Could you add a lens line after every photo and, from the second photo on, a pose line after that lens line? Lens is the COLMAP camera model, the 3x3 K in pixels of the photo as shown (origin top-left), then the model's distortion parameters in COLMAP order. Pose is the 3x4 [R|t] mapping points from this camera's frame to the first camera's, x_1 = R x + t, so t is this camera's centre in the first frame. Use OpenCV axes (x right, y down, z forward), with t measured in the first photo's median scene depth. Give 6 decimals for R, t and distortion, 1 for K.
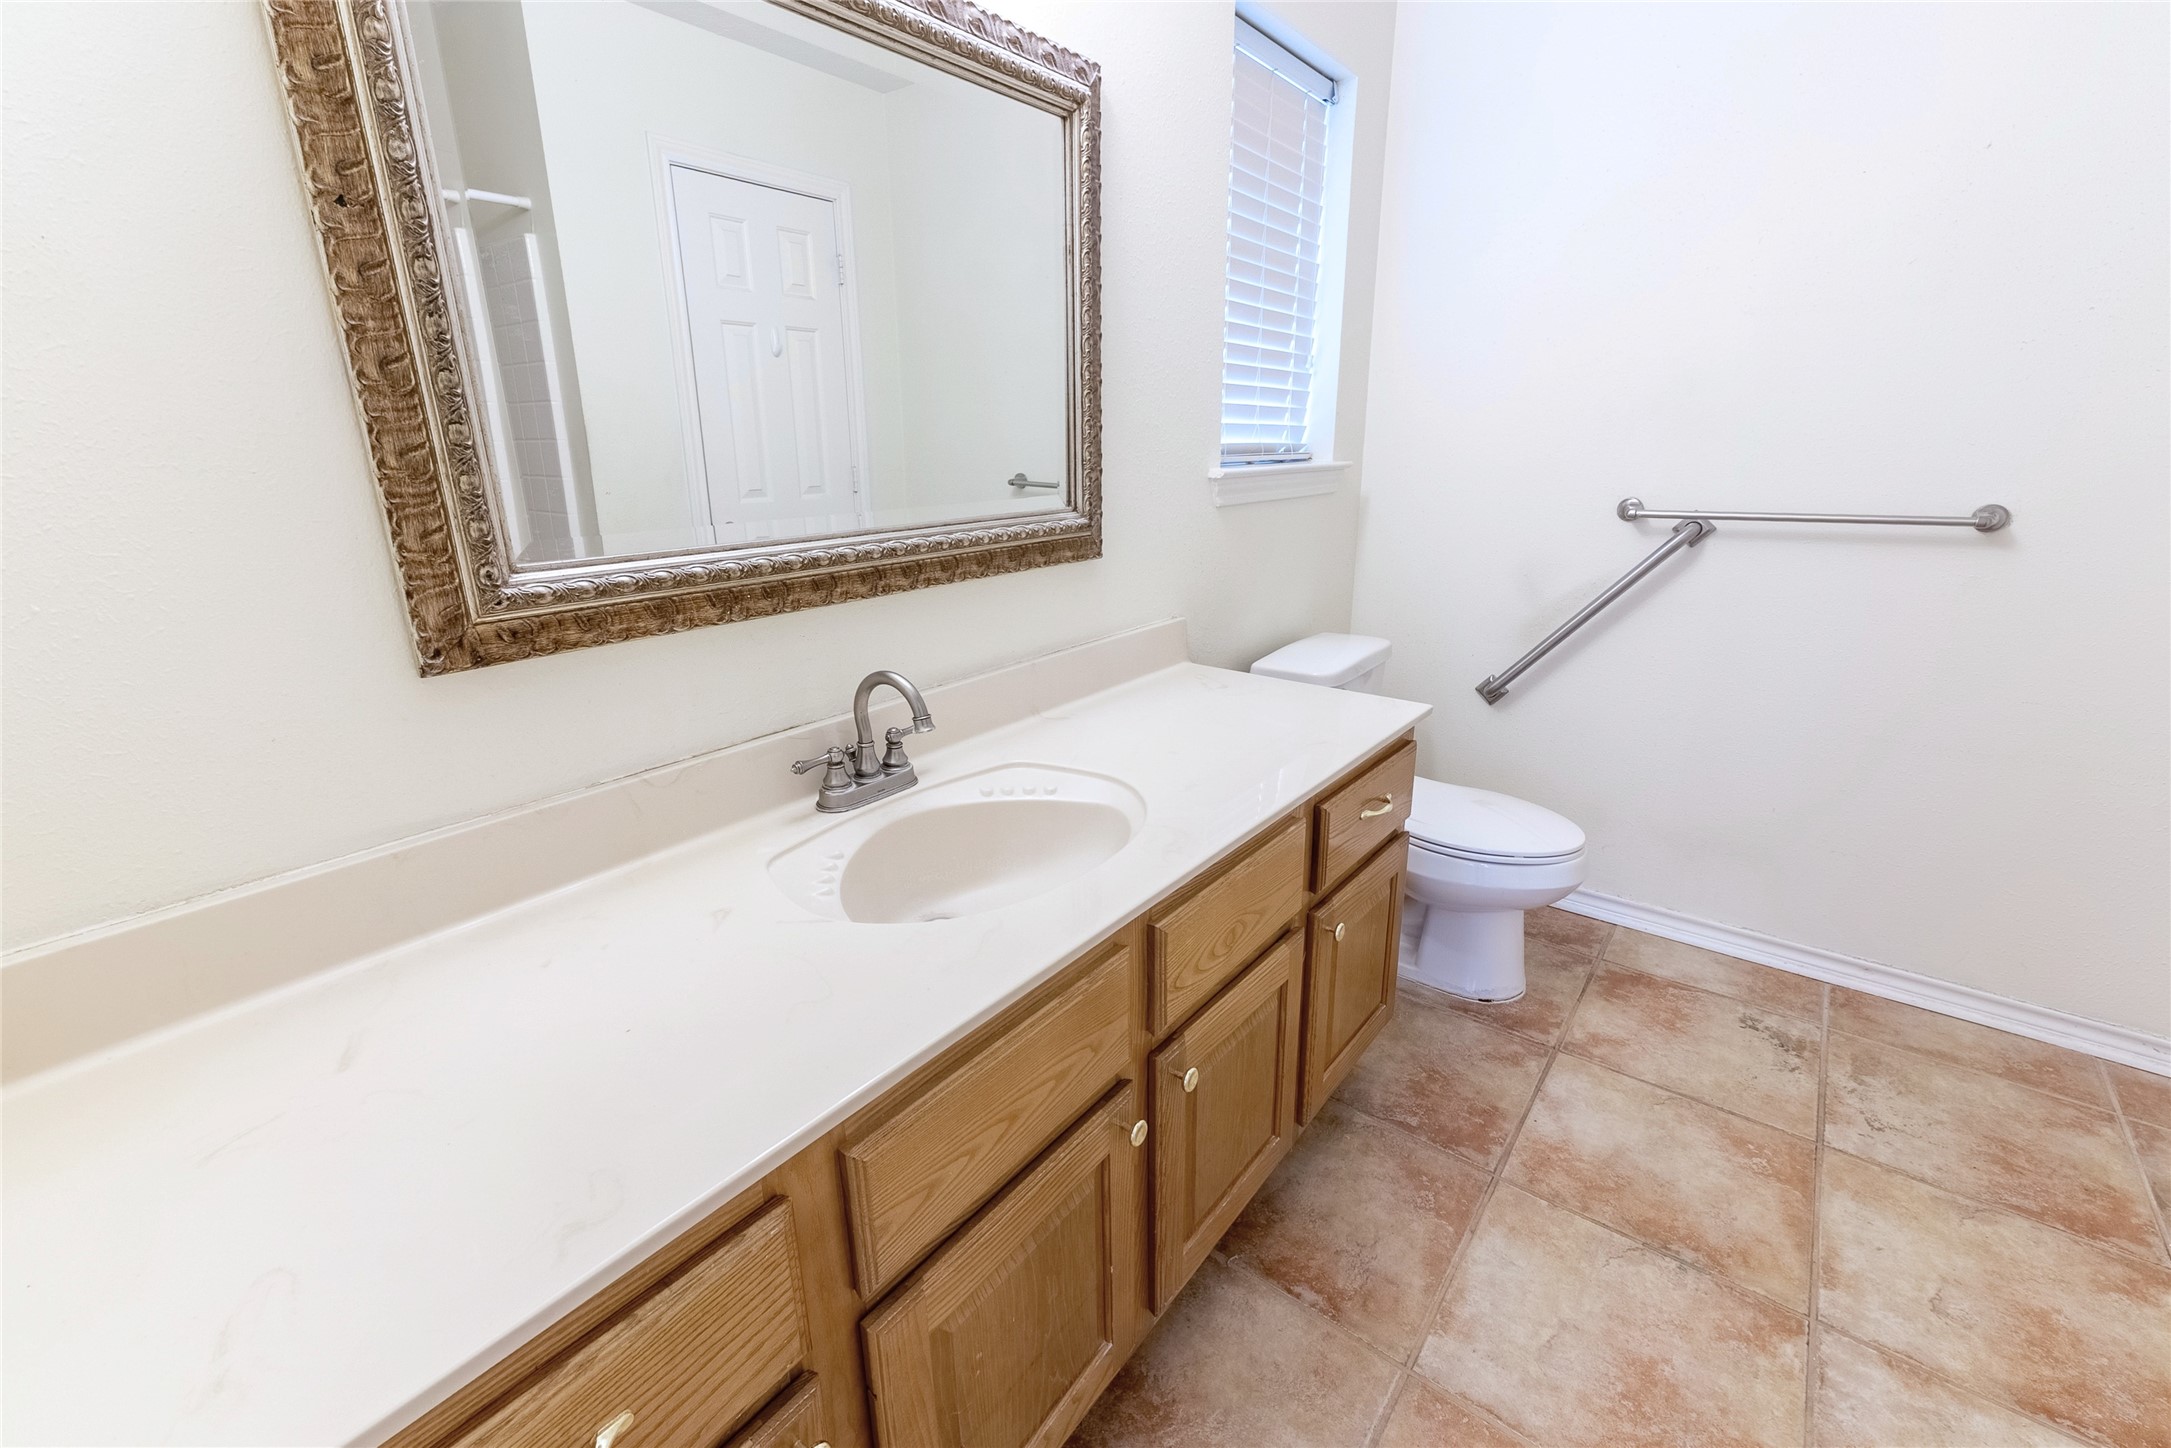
lens RADIAL K [[925.7, 0, 1107.4], [0, 925.7, 729.2], [0, 0, 1]] dist [0.005351, 0.000272]
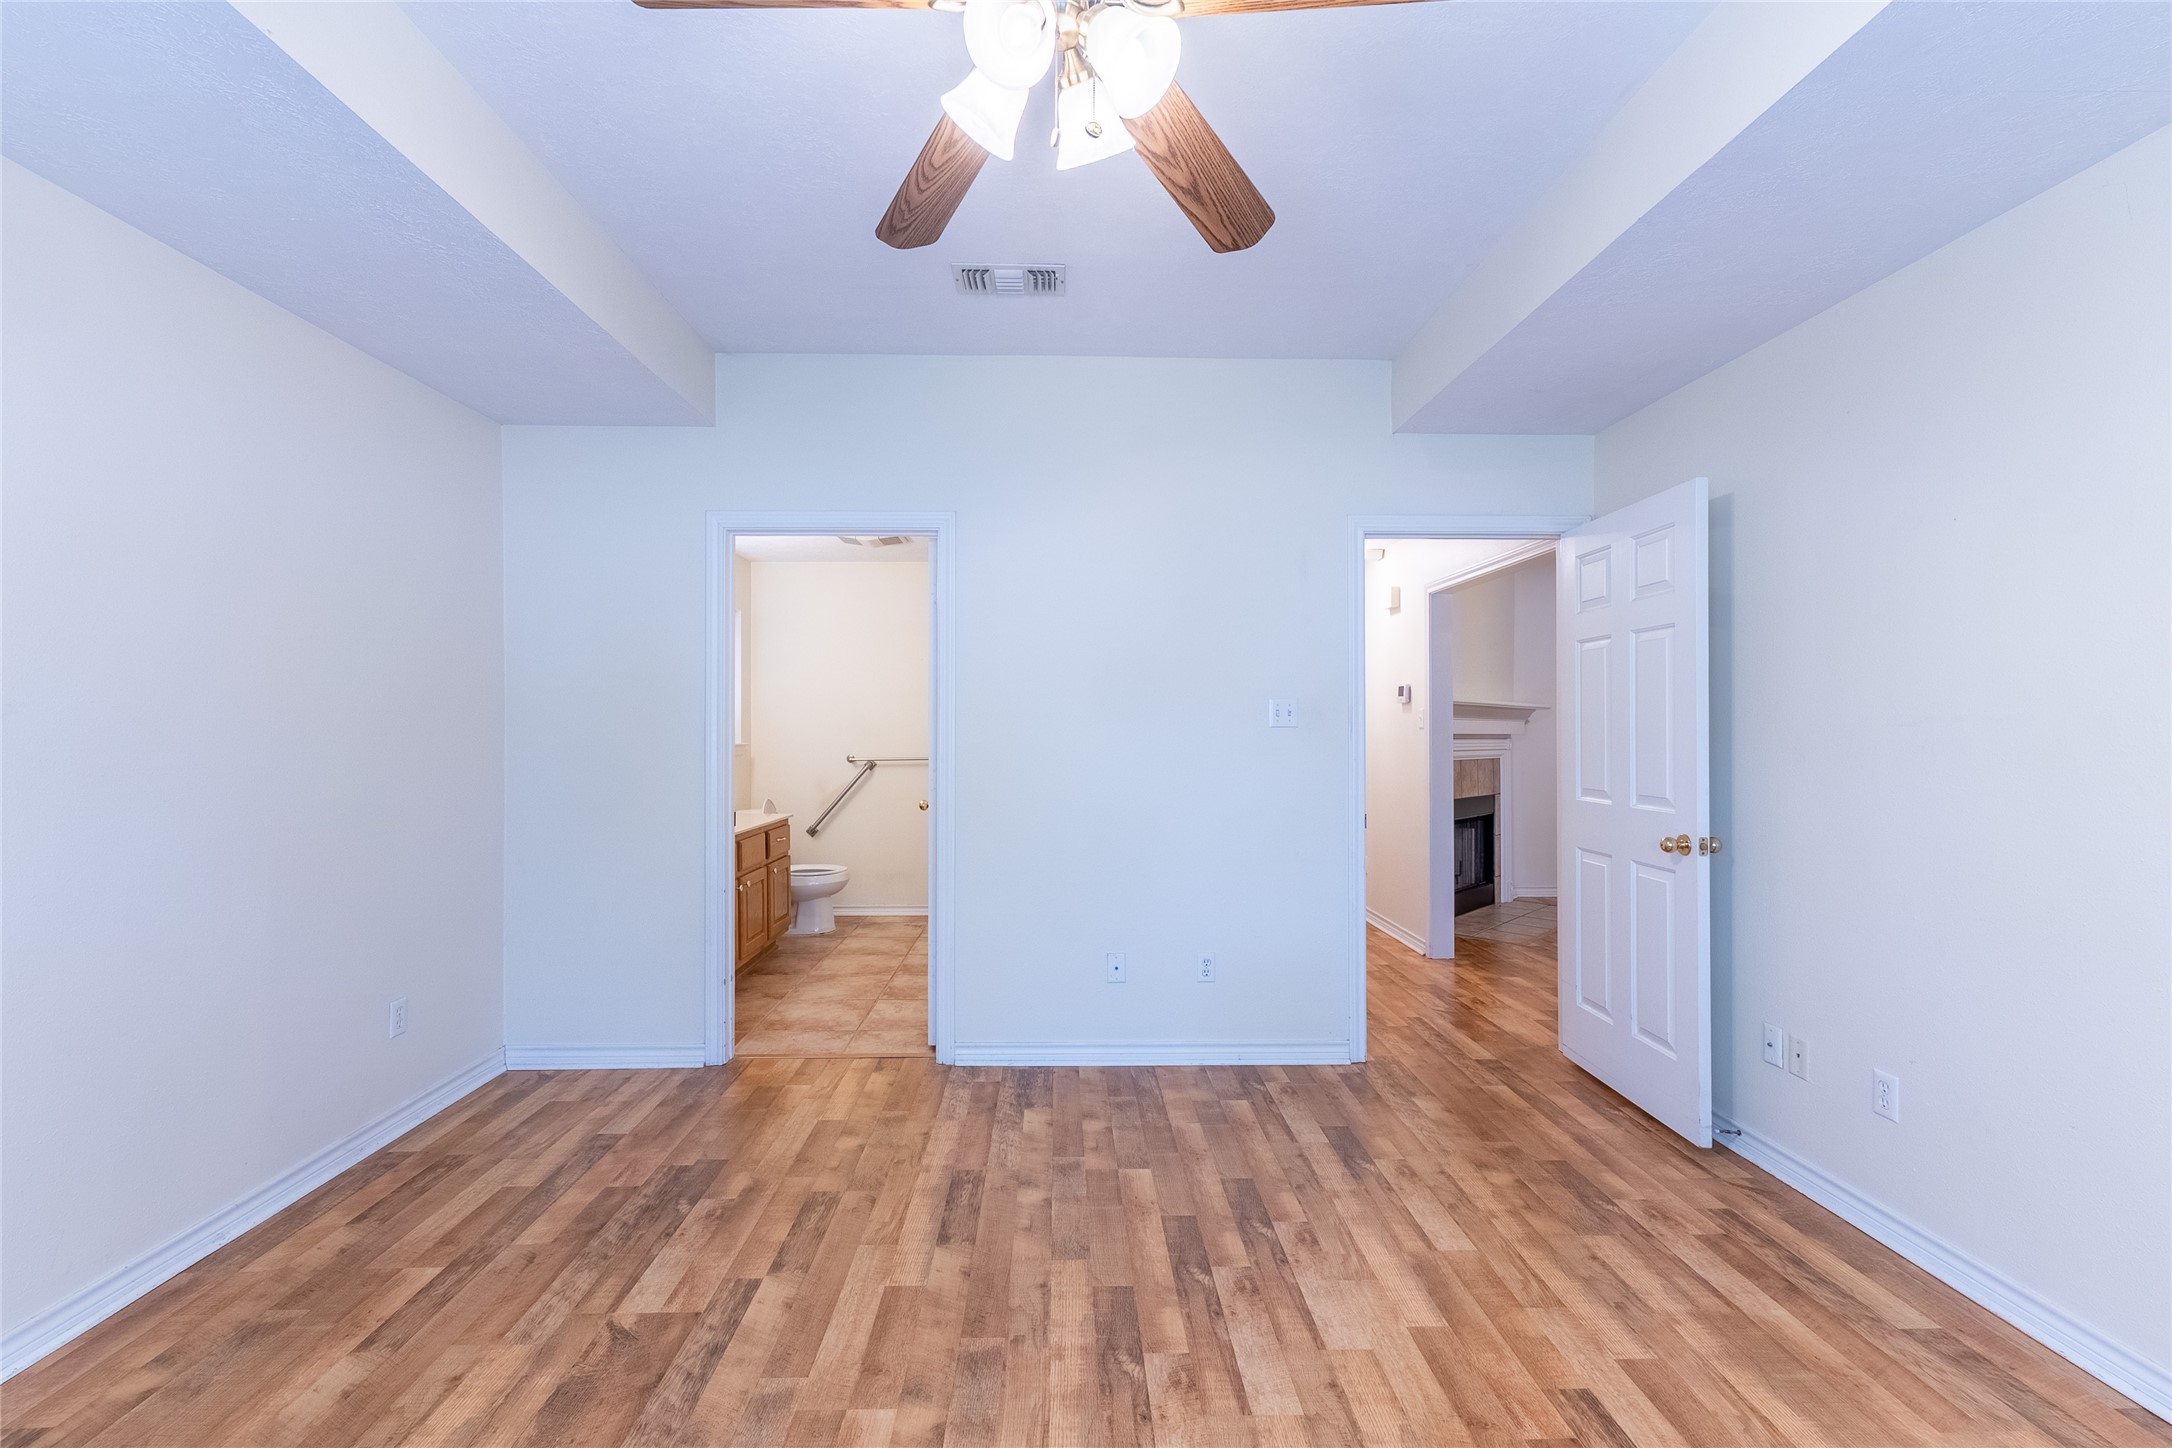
lens RADIAL K [[926.1, 0, 1073.8], [0, 926.1, 733.0], [0, 0, 1]] dist [0.005351, 0.000272]
pose [[0.782220, 0.007124, 0.622962, -1.045102], [0.181697, 0.953855, -0.239055, 0.763214], [-0.595918, 0.300183, 0.744830, -2.408589]]
